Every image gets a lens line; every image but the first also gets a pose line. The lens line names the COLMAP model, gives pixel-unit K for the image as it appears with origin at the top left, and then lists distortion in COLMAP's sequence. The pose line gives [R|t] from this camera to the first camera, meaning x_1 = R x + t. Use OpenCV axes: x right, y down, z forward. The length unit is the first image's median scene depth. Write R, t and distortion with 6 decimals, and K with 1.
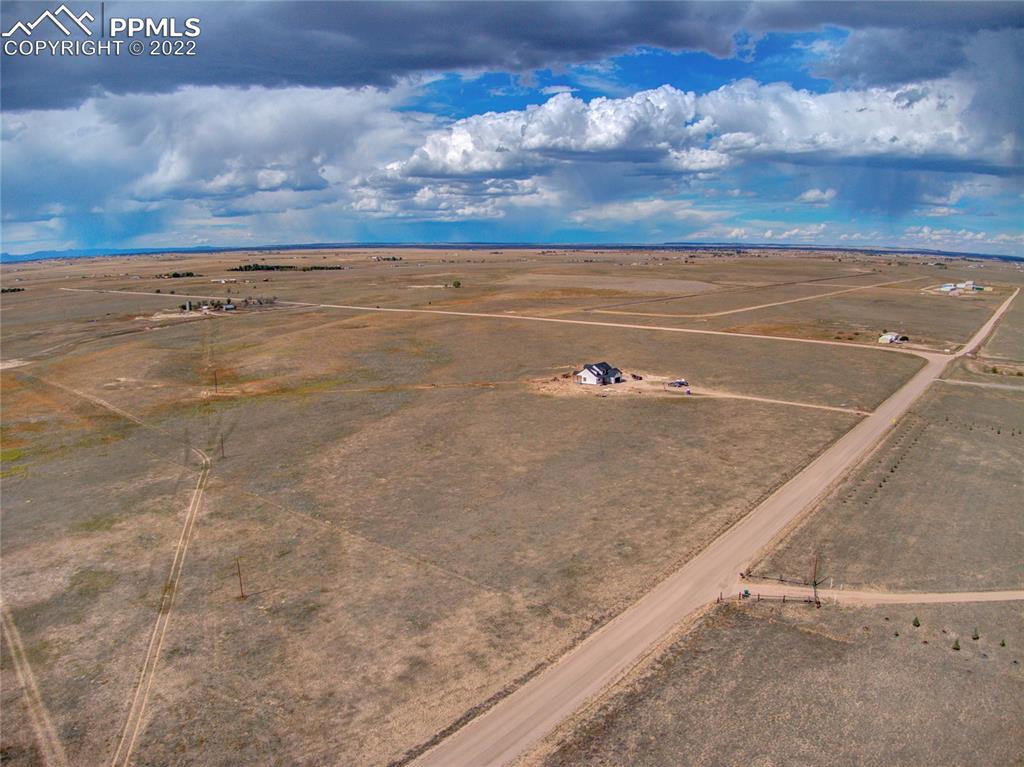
lens RADIAL K [[715.3, 0, 512.0], [0, 715.3, 383.5], [0, 0, 1]] dist [-0.185686, 0.008052]
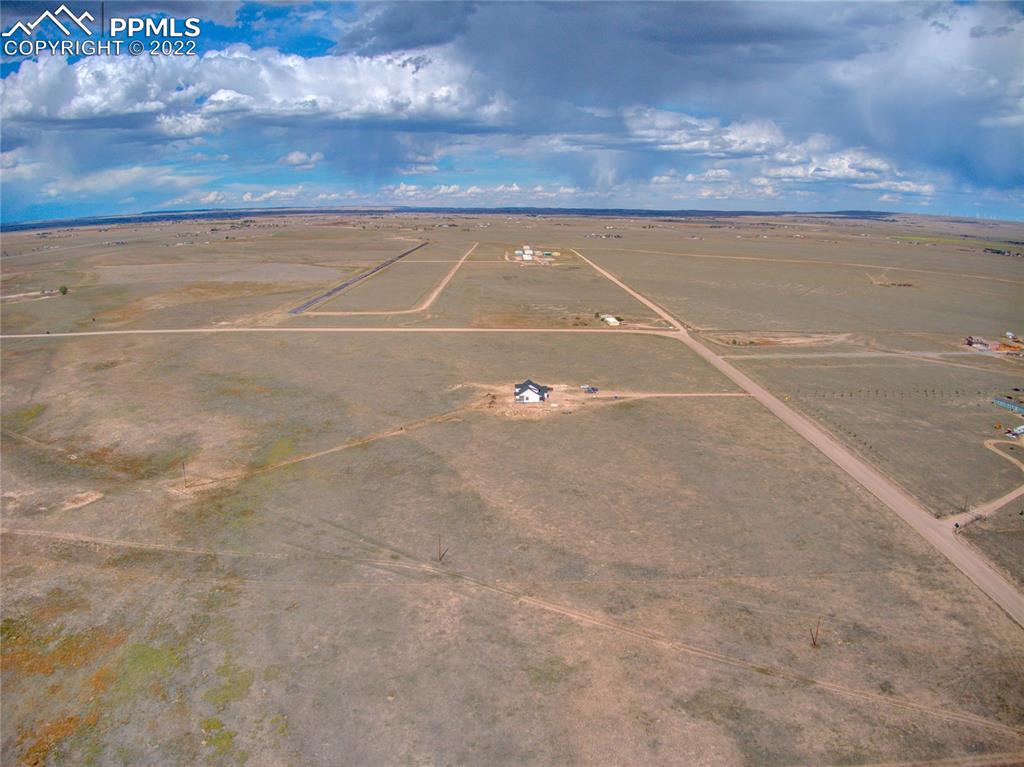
lens RADIAL K [[744.1, 0, 517.4], [0, 744.1, 382.3], [0, 0, 1]] dist [-0.196886, 0.005251]
pose [[0.767043, -0.129278, 0.628436, -1.289585], [0.104097, 0.991588, 0.076927, -0.250334], [-0.633095, 0.006412, 0.774048, 0.327069]]
